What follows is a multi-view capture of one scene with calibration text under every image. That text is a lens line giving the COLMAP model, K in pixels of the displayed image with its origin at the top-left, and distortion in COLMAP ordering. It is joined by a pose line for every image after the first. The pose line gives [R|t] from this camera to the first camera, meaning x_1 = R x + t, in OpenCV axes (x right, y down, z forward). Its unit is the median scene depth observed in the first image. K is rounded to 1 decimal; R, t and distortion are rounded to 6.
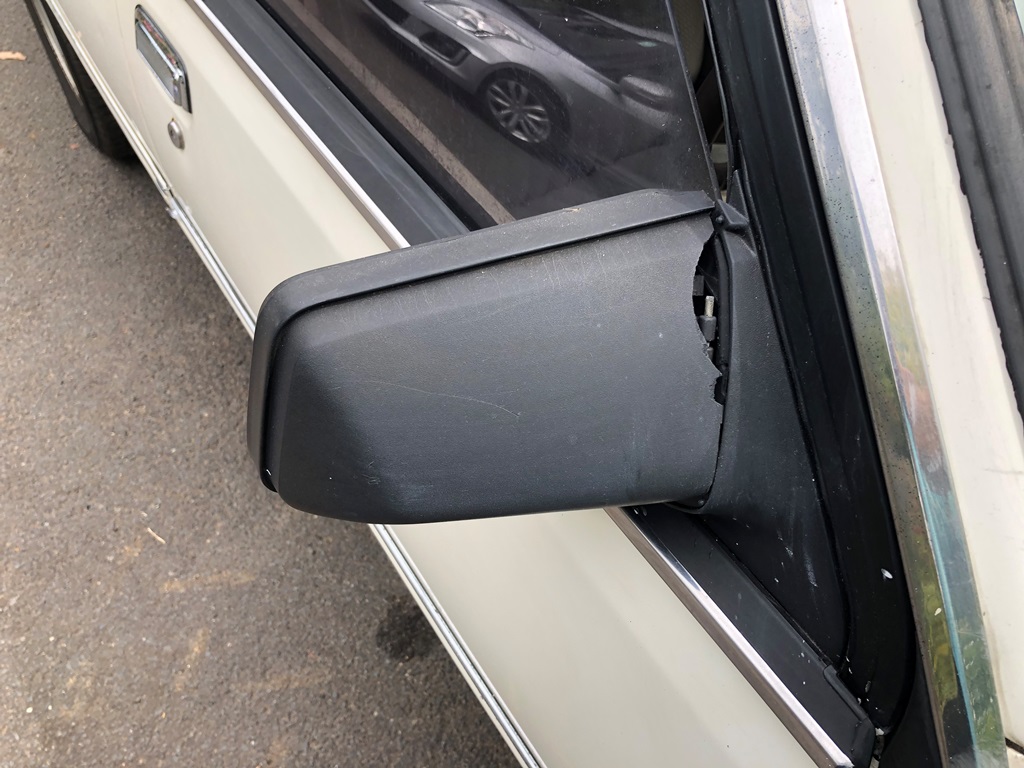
lens RADIAL K [[836.6, 0, 512.0], [0, 836.6, 384.0], [0, 0, 1]] dist [0.033439, -0.029533]
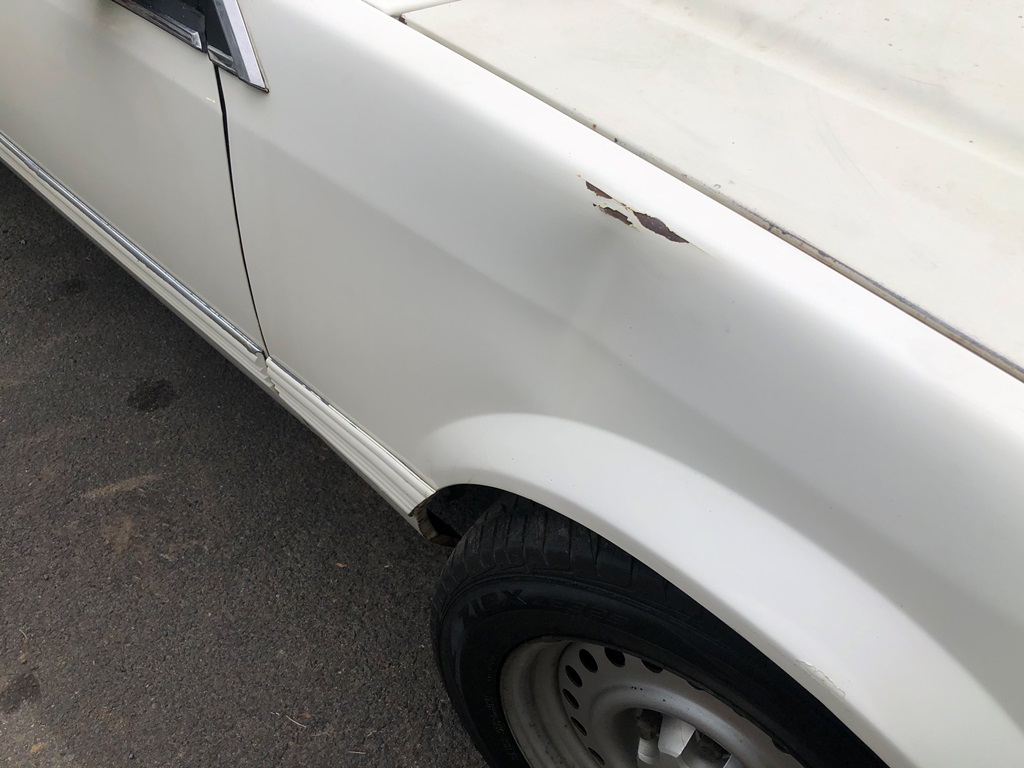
lens RADIAL K [[841.1, 0, 512.0], [0, 841.1, 384.0], [0, 0, 1]] dist [0.003496, 0.007620]
pose [[0.974811, -0.102135, 0.198273, 0.168176], [0.125952, 0.985755, -0.111459, 0.505804], [-0.184065, 0.133624, 0.973789, -0.396587]]
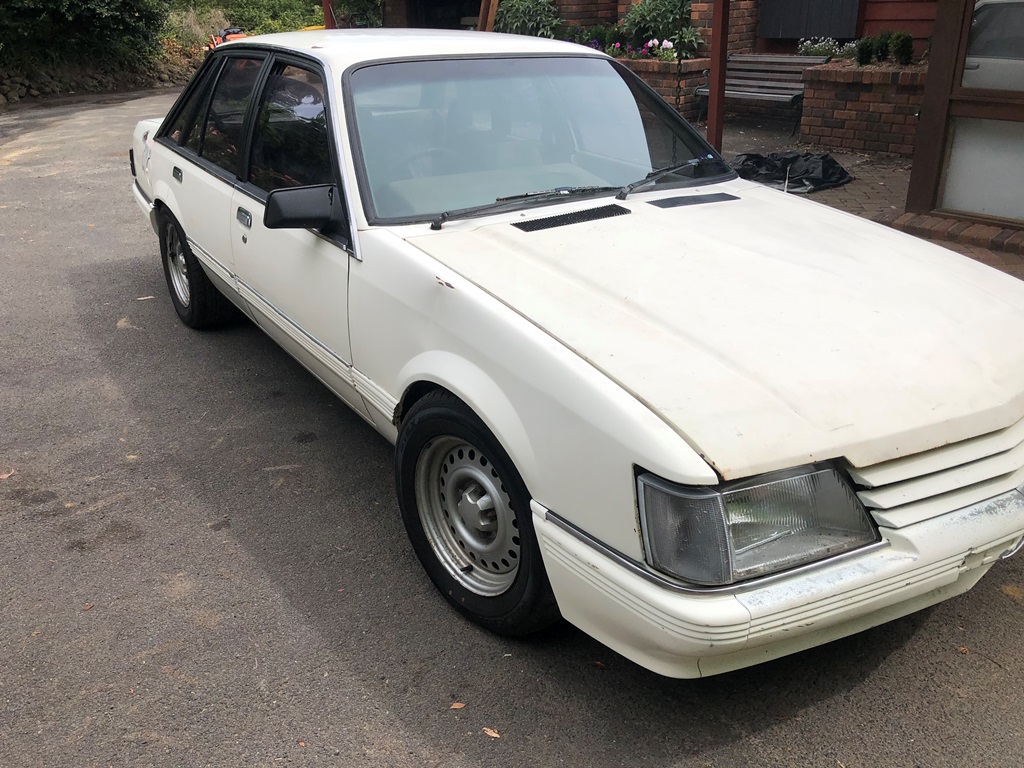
lens RADIAL K [[836.6, 0, 512.0], [0, 836.6, 384.0], [0, 0, 1]] dist [0.033439, -0.029533]
pose [[0.999367, 0.026738, 0.023487, 0.441896], [-0.013378, 0.893795, -0.448276, 1.299543], [-0.032979, 0.447678, 0.893586, -1.371756]]
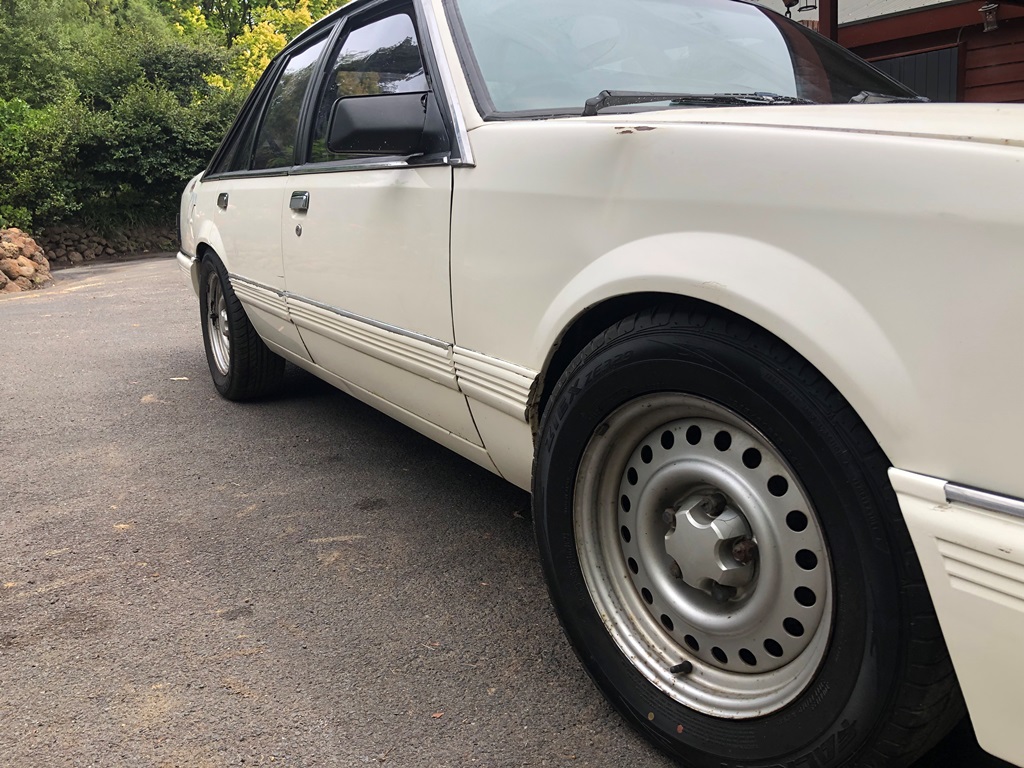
lens RADIAL K [[836.6, 0, 512.0], [0, 836.6, 384.0], [0, 0, 1]] dist [0.033439, -0.029533]
pose [[0.998955, 0.011854, -0.044144, 0.247177], [-0.036478, 0.788693, -0.613704, 1.183551], [0.027541, 0.614673, 0.788301, -0.532685]]
